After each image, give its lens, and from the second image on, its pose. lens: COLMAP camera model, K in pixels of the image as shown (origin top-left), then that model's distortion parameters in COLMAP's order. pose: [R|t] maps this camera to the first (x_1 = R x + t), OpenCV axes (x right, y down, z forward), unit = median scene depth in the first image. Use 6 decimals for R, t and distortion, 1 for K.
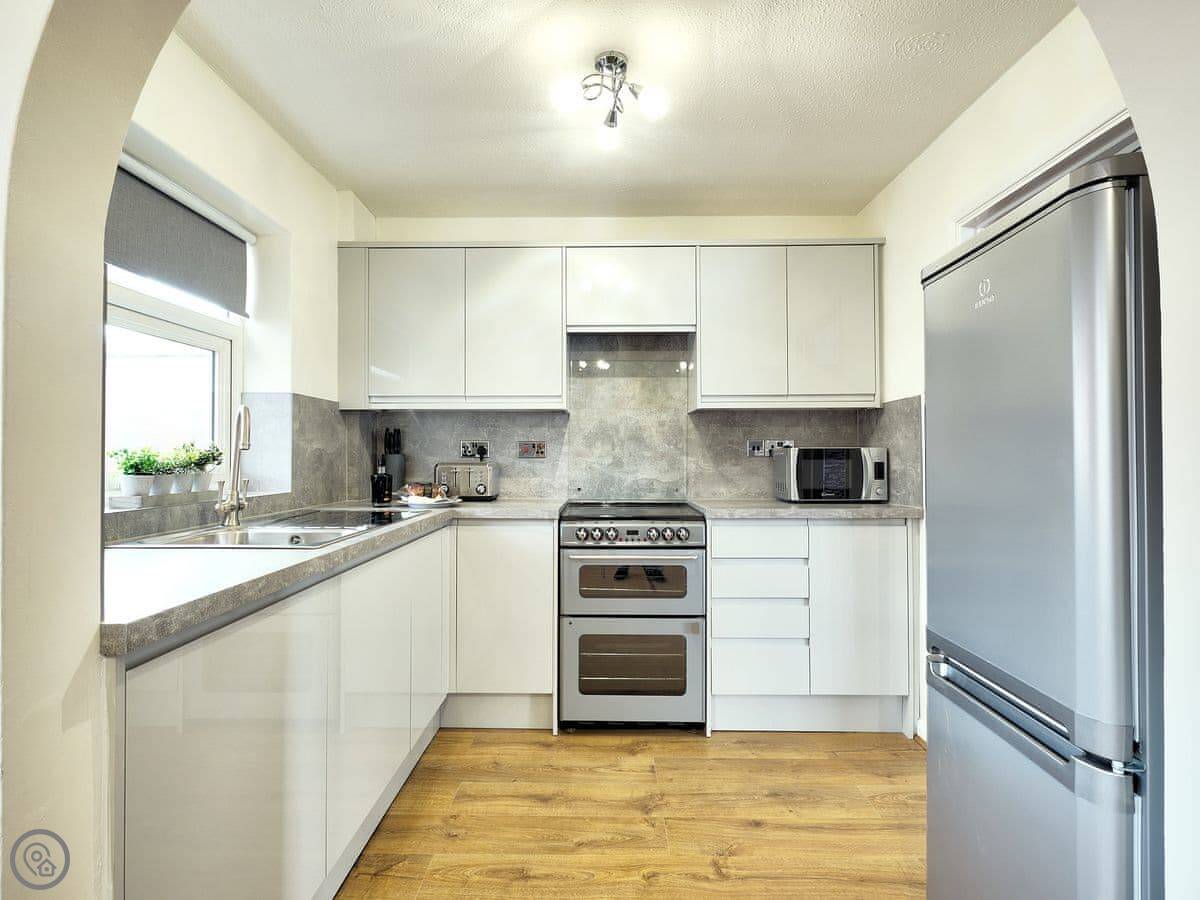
lens RADIAL K [[615.2, 0, 600.0], [0, 615.2, 450.0], [0, 0, 1]] dist [0.001112, 0.000287]
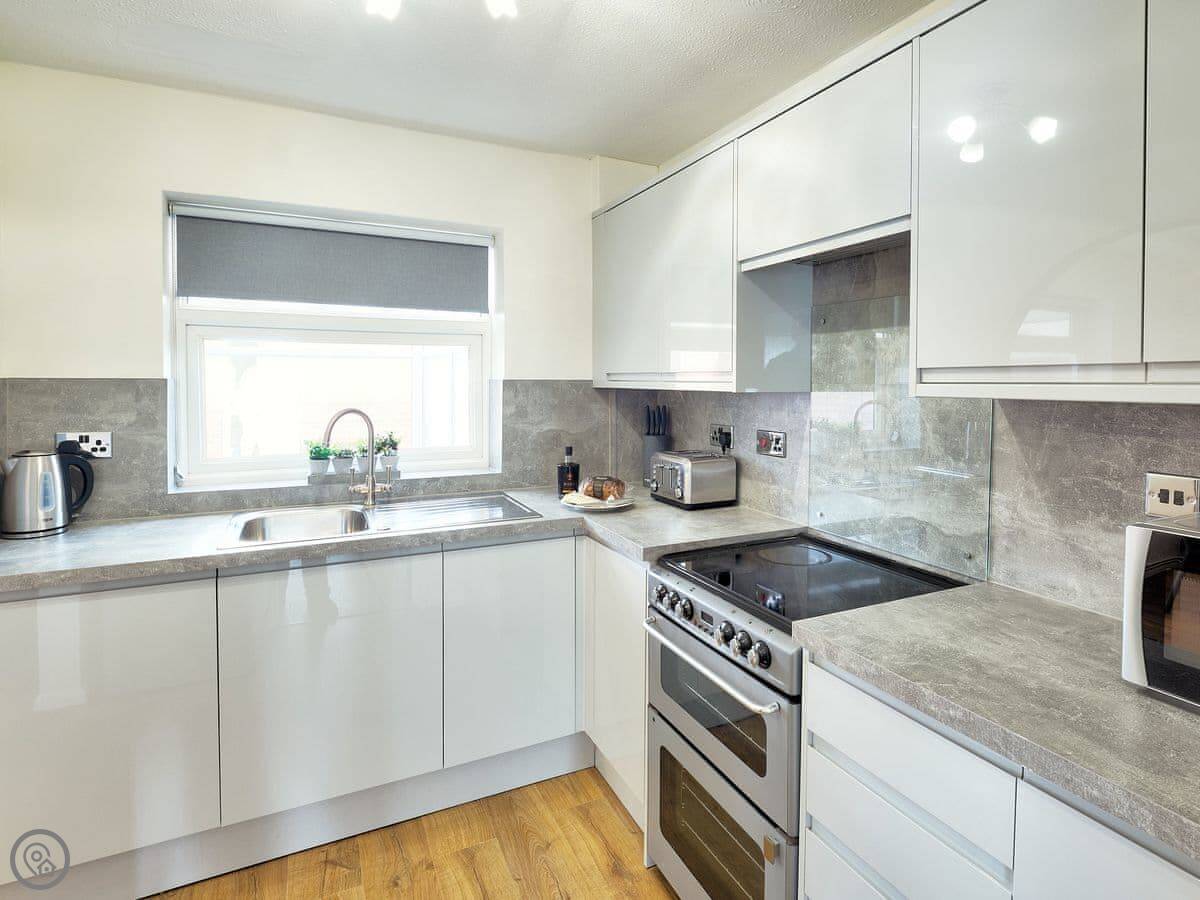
lens RADIAL K [[635.4, 0, 600.8], [0, 635.4, 394.7], [0, 0, 1]] dist [-0.002284, -0.000799]
pose [[0.436876, 0.023030, -0.899227, 0.487172], [0.007549, 0.999543, 0.029267, -0.084983], [0.899490, -0.019574, 0.436503, 0.584018]]
